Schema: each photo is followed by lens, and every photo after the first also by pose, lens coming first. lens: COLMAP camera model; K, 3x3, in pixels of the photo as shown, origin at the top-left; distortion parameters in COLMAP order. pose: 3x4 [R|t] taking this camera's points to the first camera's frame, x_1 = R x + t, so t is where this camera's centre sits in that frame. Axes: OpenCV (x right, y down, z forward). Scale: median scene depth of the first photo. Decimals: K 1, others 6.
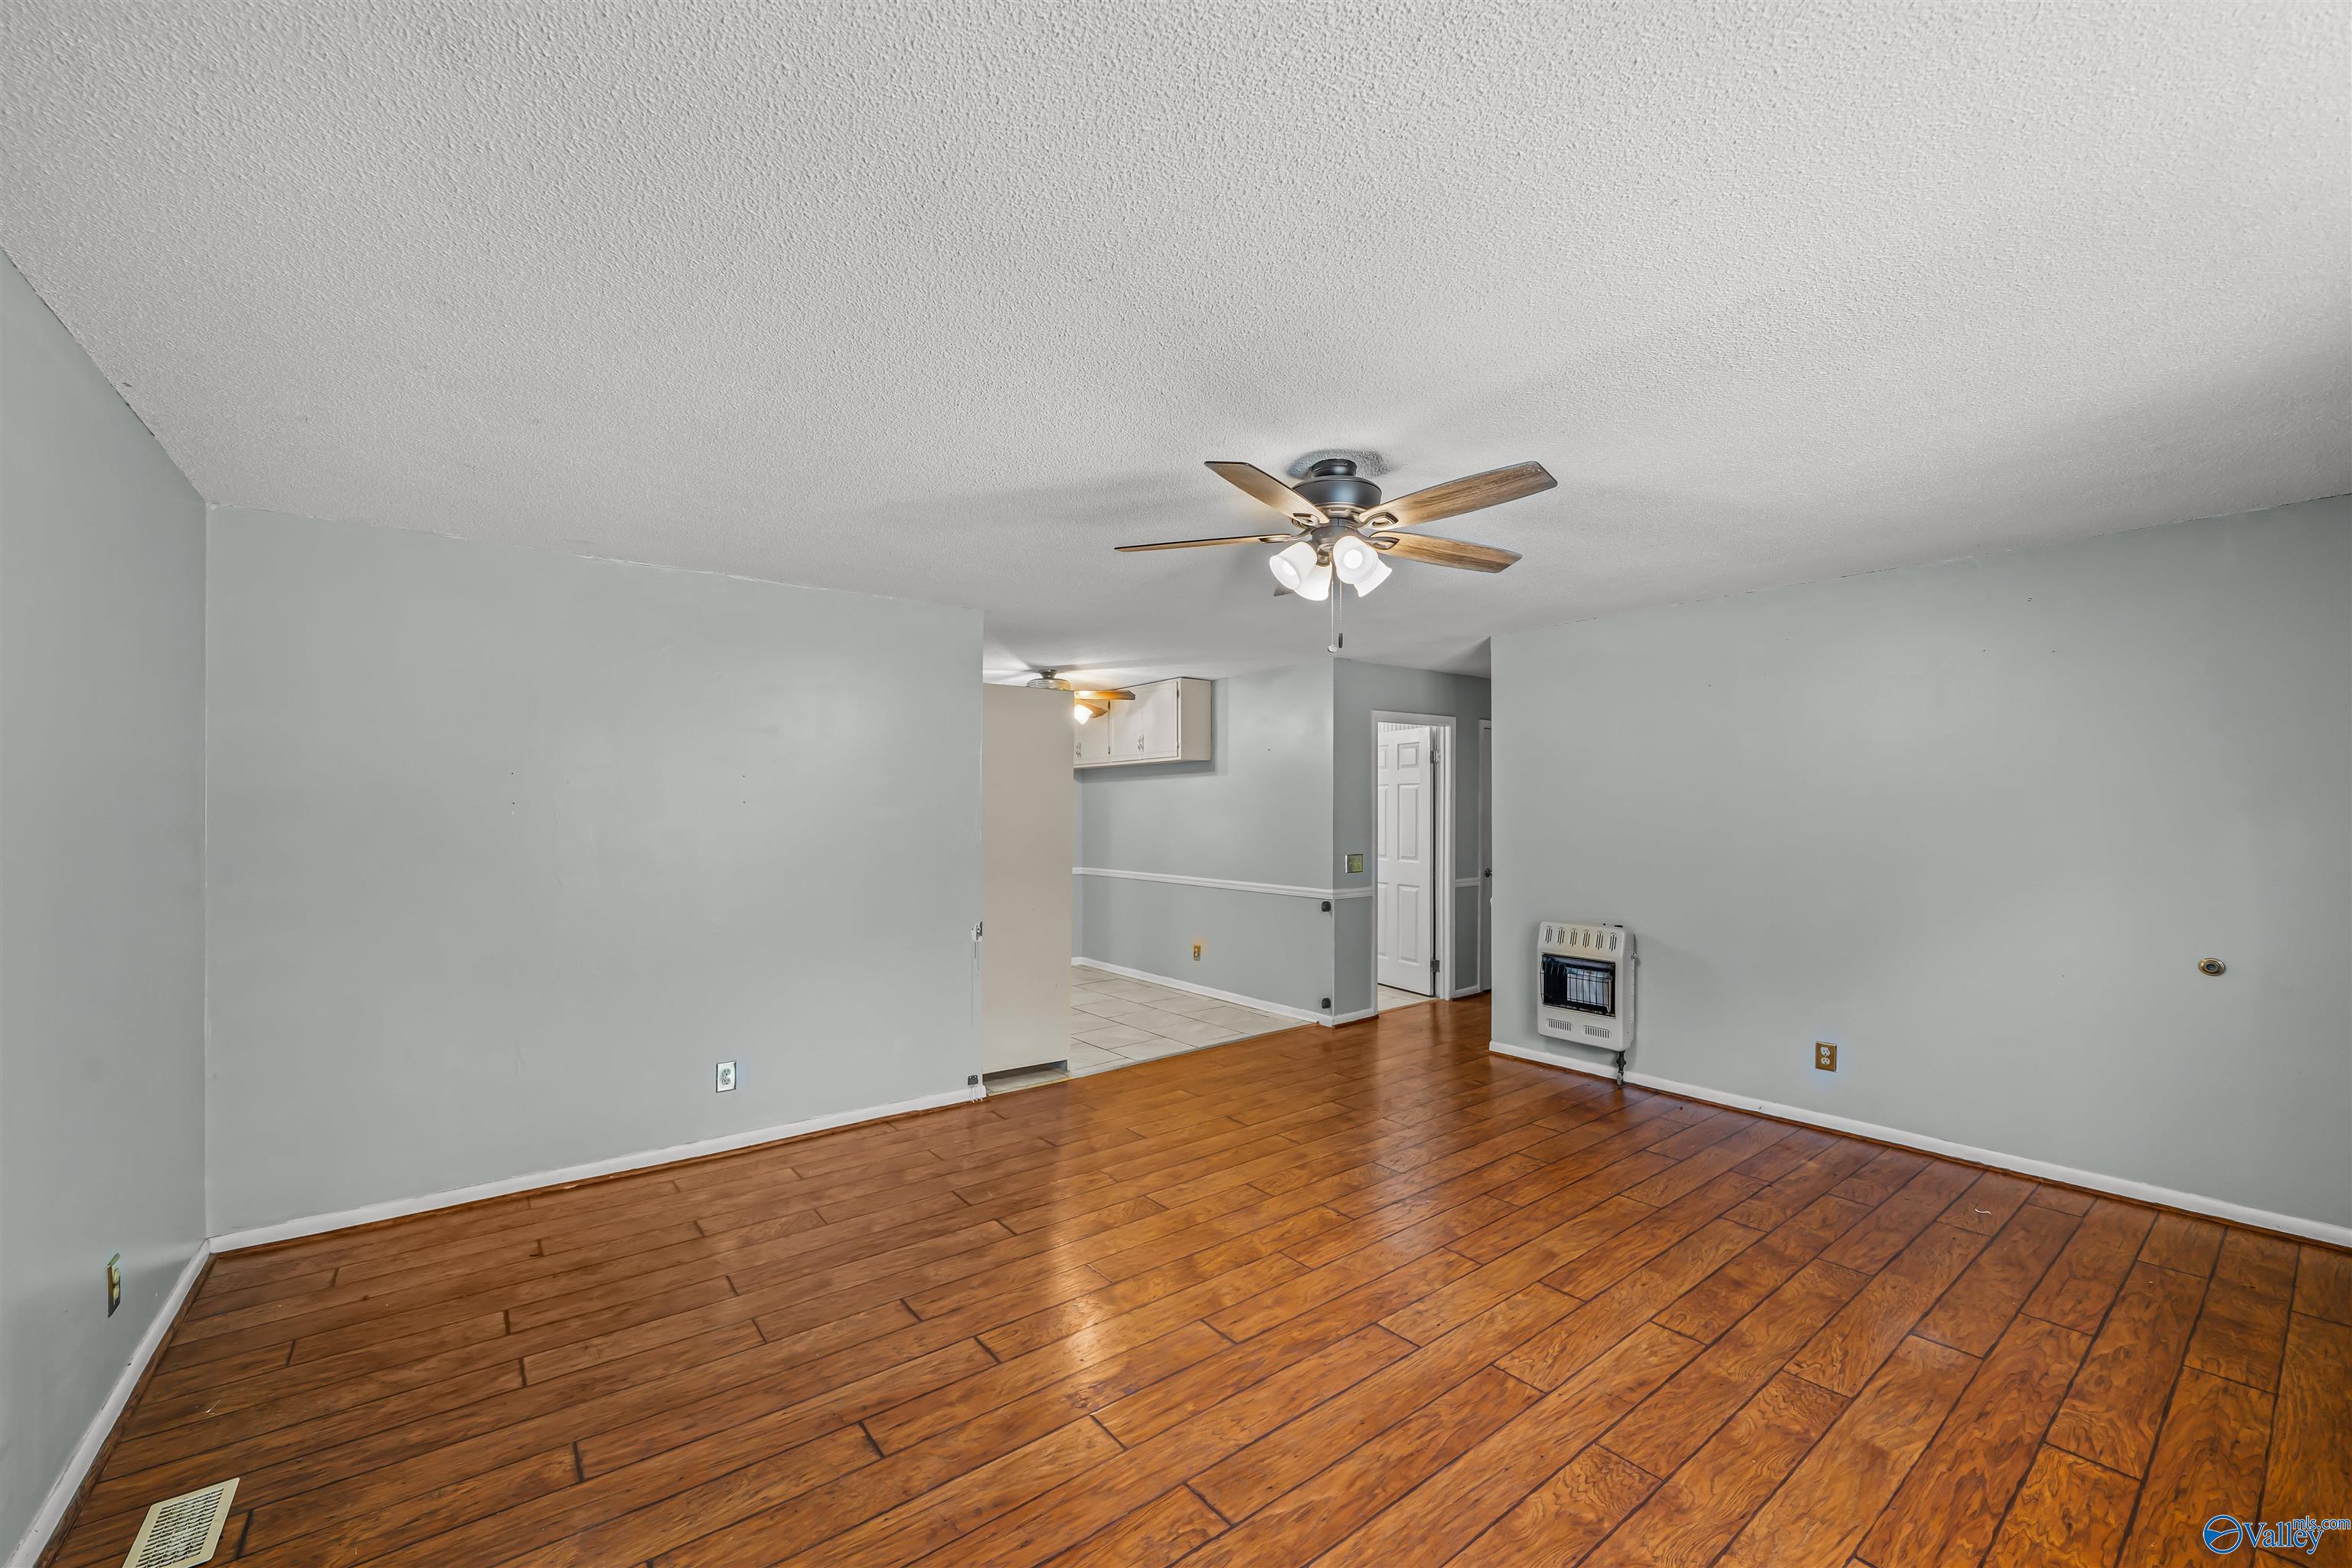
lens RADIAL K [[926.7, 0, 1153.7], [0, 926.7, 803.8], [0, 0, 1]] dist [-0.000767, -0.000213]
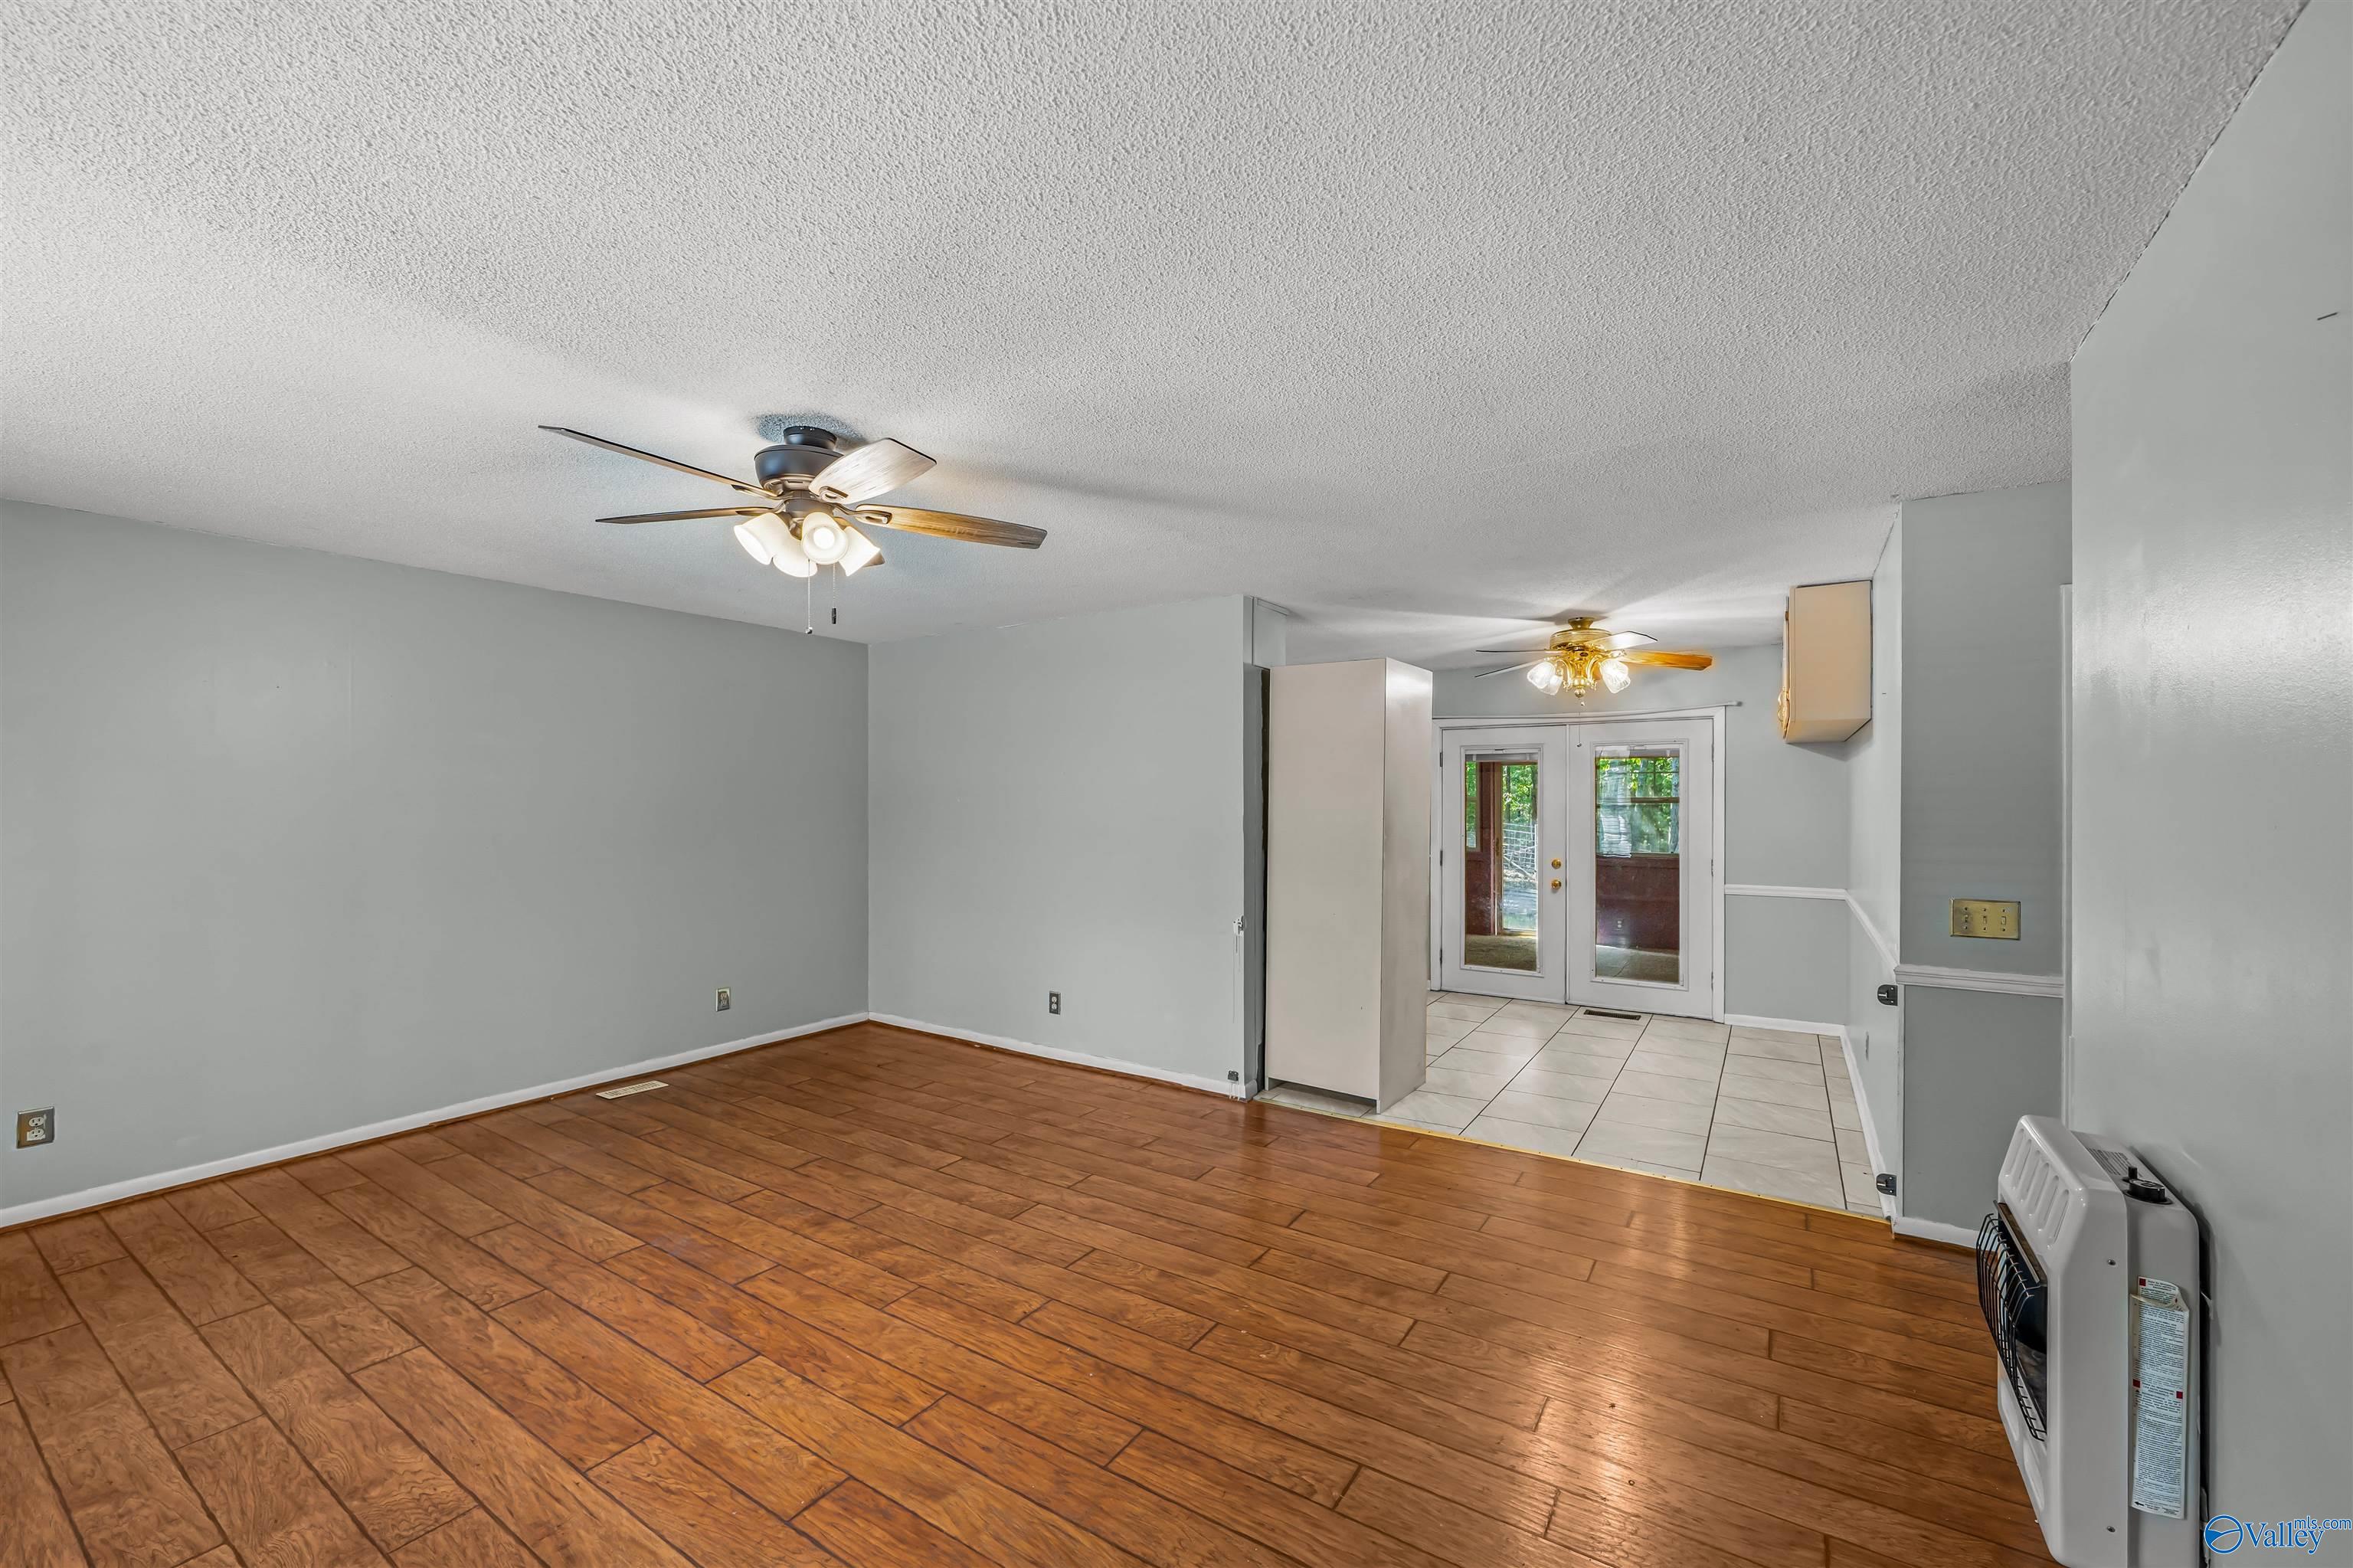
lens RADIAL K [[927.1, 0, 1169.8], [0, 927.1, 796.9], [0, 0, 1]] dist [-0.000767, -0.000213]
pose [[0.339015, 0.003258, -0.940775, 1.093244], [0.001398, 0.999991, 0.003966, -0.002700], [0.940780, -0.002660, 0.339007, 0.936325]]
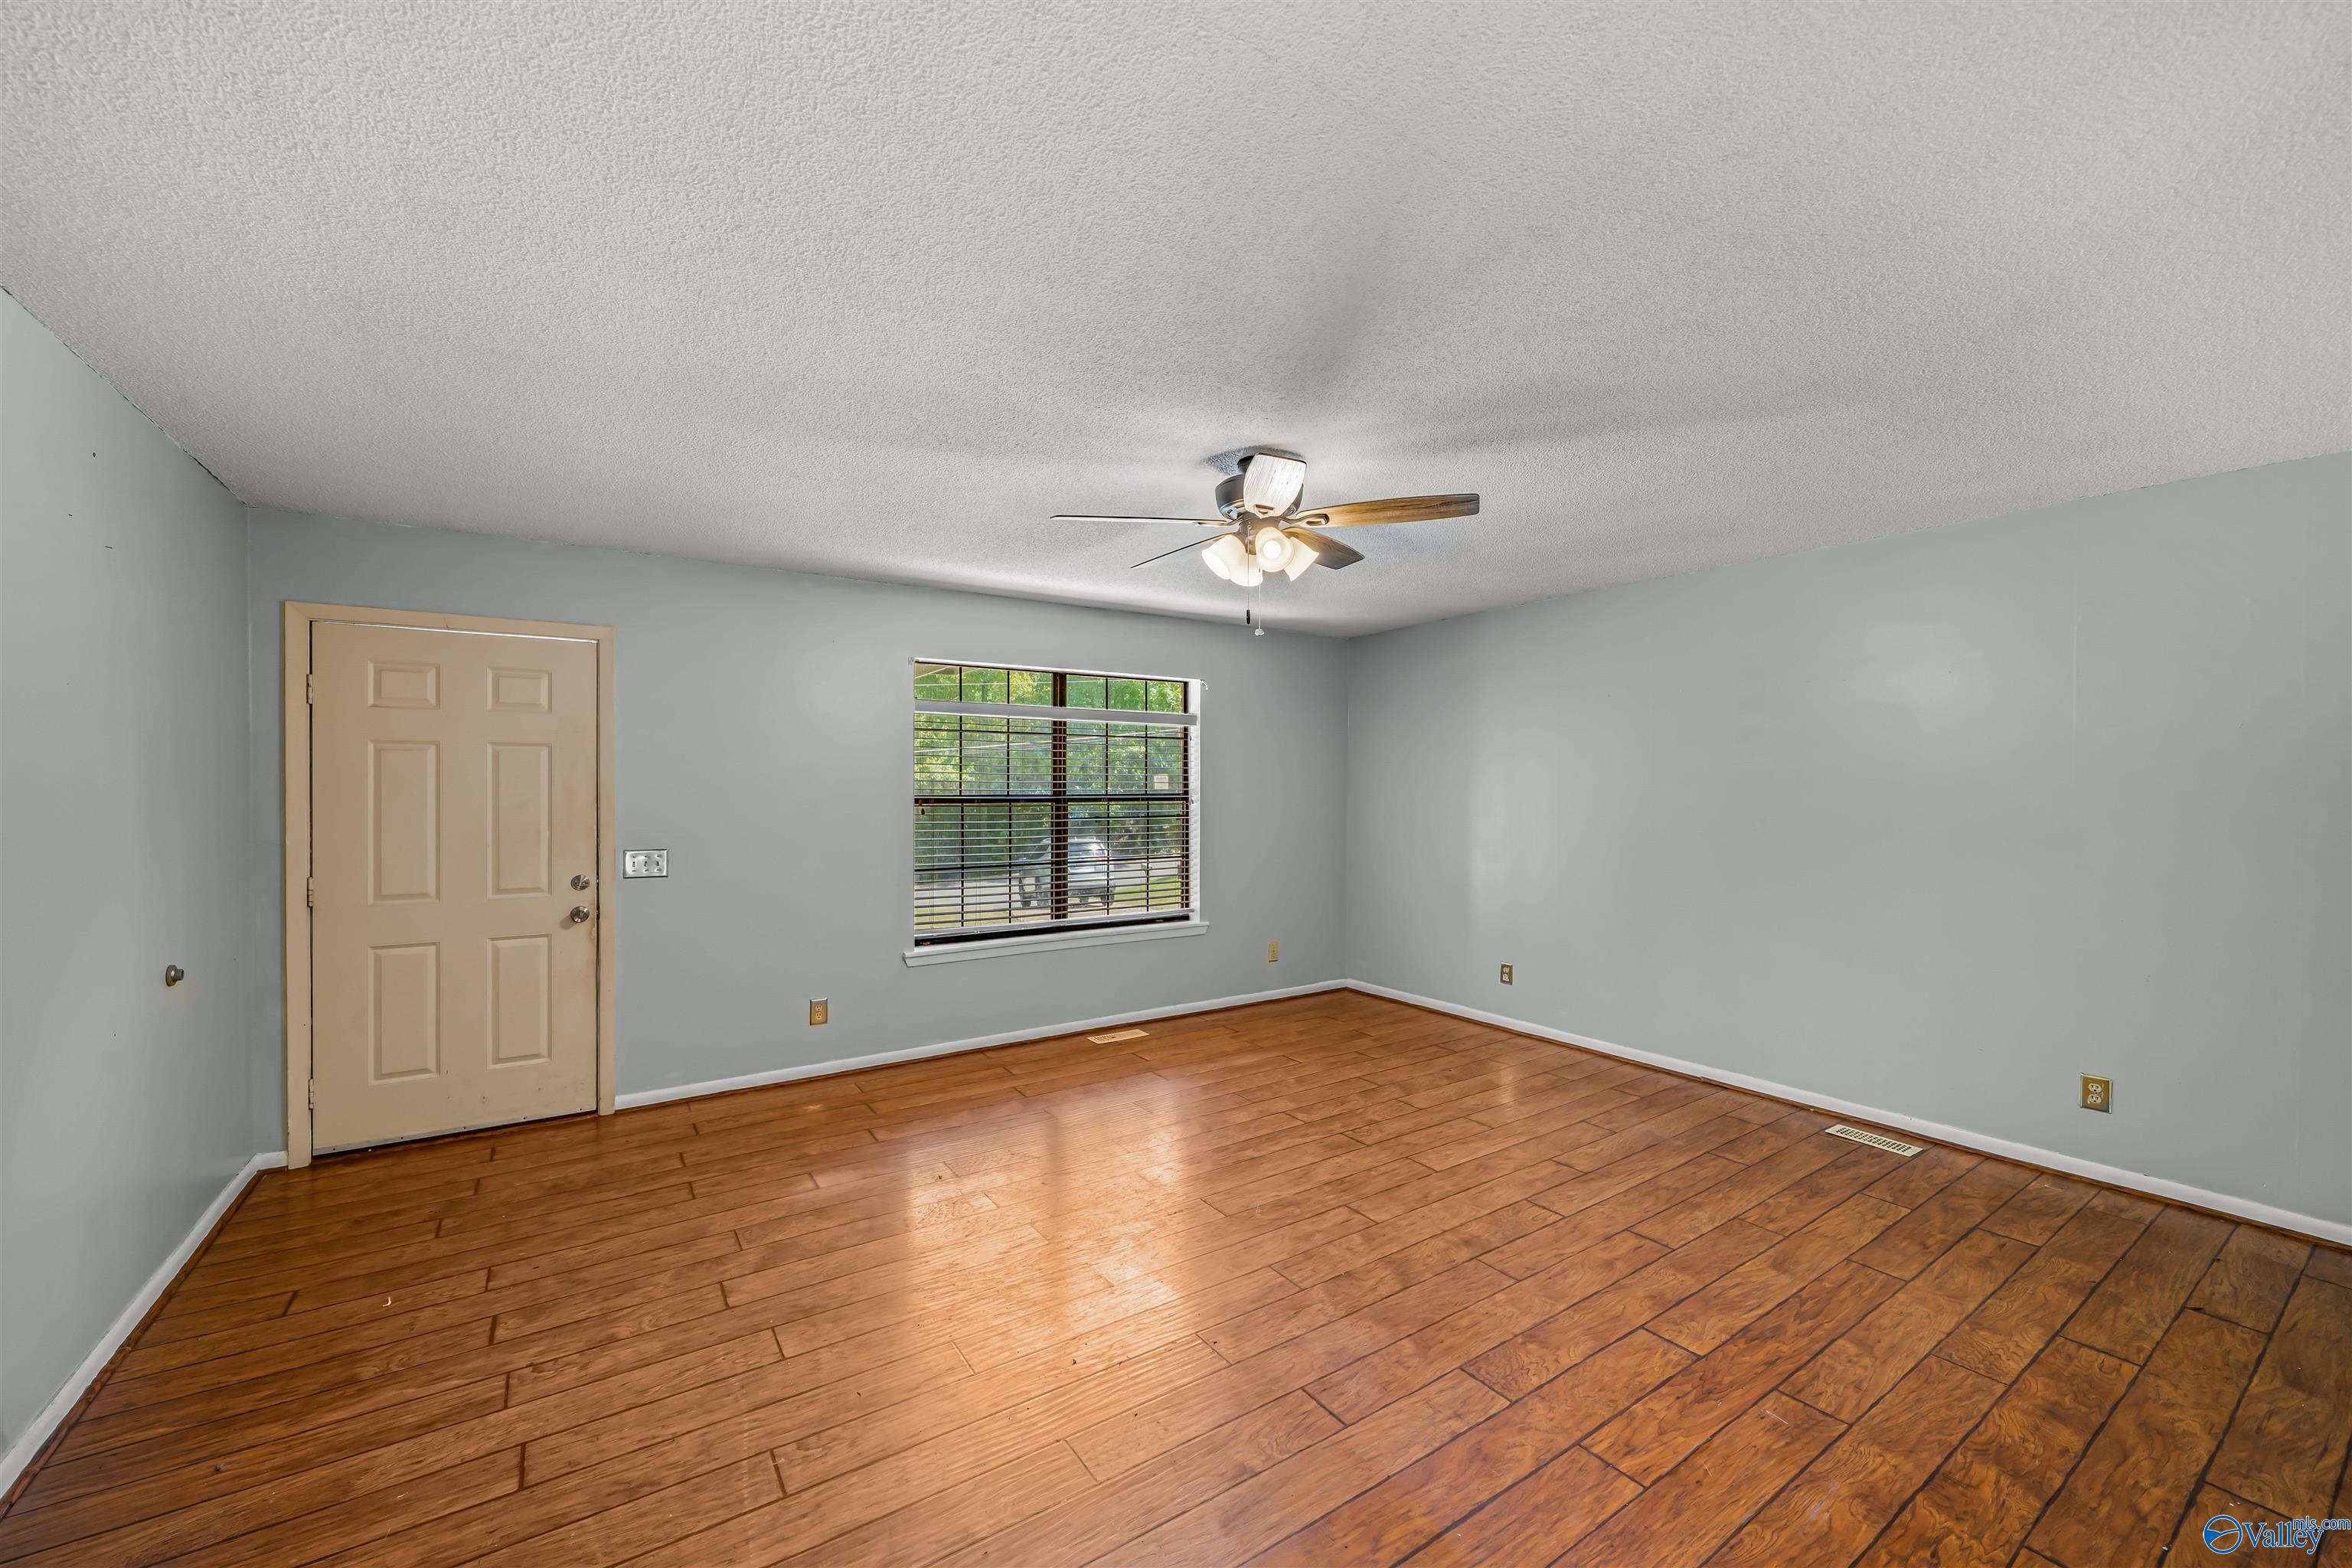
lens RADIAL K [[926.7, 0, 1174.1], [0, 926.7, 777.7], [0, 0, 1]] dist [-0.000767, -0.000213]
pose [[-0.998582, 0.005163, 0.052988, 0.210850], [0.004659, 0.999943, -0.009628, 0.011625], [-0.053035, -0.009368, -0.998549, 1.906669]]
